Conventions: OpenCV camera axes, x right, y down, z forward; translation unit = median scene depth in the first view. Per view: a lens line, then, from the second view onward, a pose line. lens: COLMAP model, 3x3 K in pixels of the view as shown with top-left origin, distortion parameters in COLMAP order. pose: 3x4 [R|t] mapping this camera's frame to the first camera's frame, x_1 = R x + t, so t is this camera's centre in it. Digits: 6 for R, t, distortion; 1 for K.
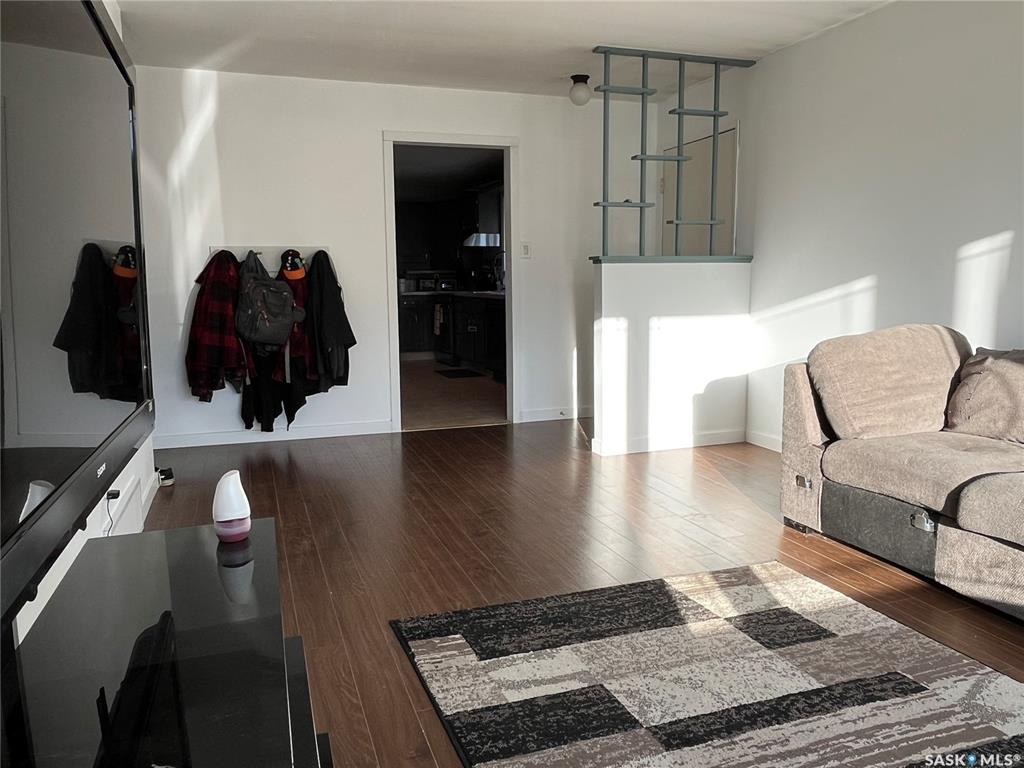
lens RADIAL K [[794.4, 0, 512.0], [0, 794.4, 384.0], [0, 0, 1]] dist [0.007766, 0.001864]
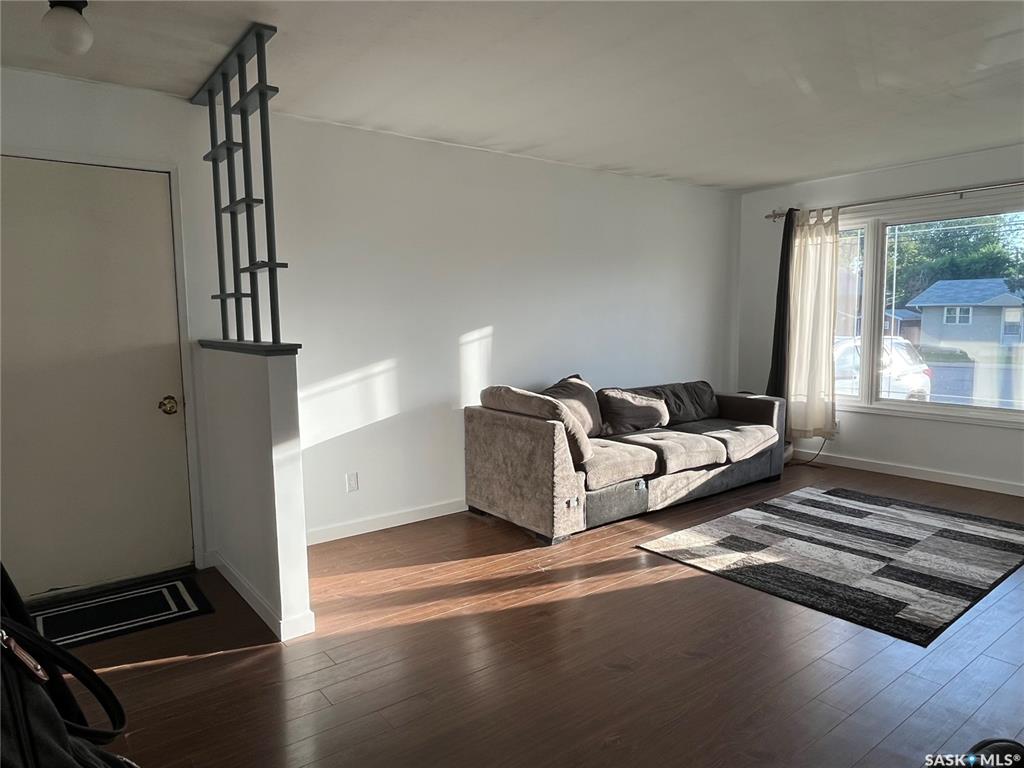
lens RADIAL K [[661.6, 0, 512.0], [0, 661.6, 384.0], [0, 0, 1]] dist [0.001879, -0.003689]
pose [[-0.315380, -0.080777, 0.945521, -0.939412], [0.149789, 0.979643, 0.133654, -0.350308], [-0.937069, 0.183780, -0.296860, 1.937251]]
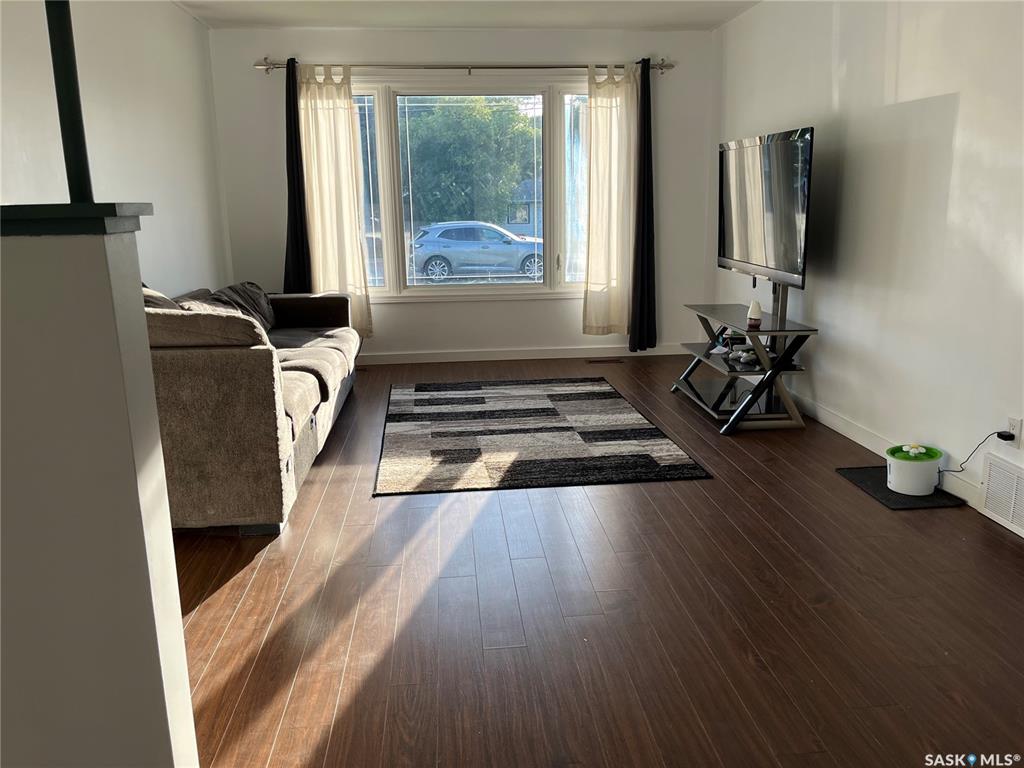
lens RADIAL K [[769.7, 0, 512.0], [0, 769.7, 384.0], [0, 0, 1]] dist [0.034501, -0.004035]
pose [[-0.968268, -0.027303, 0.248417, -0.153792], [0.064563, 0.932943, 0.354189, -0.376670], [-0.241429, 0.358988, -0.901576, 2.379162]]
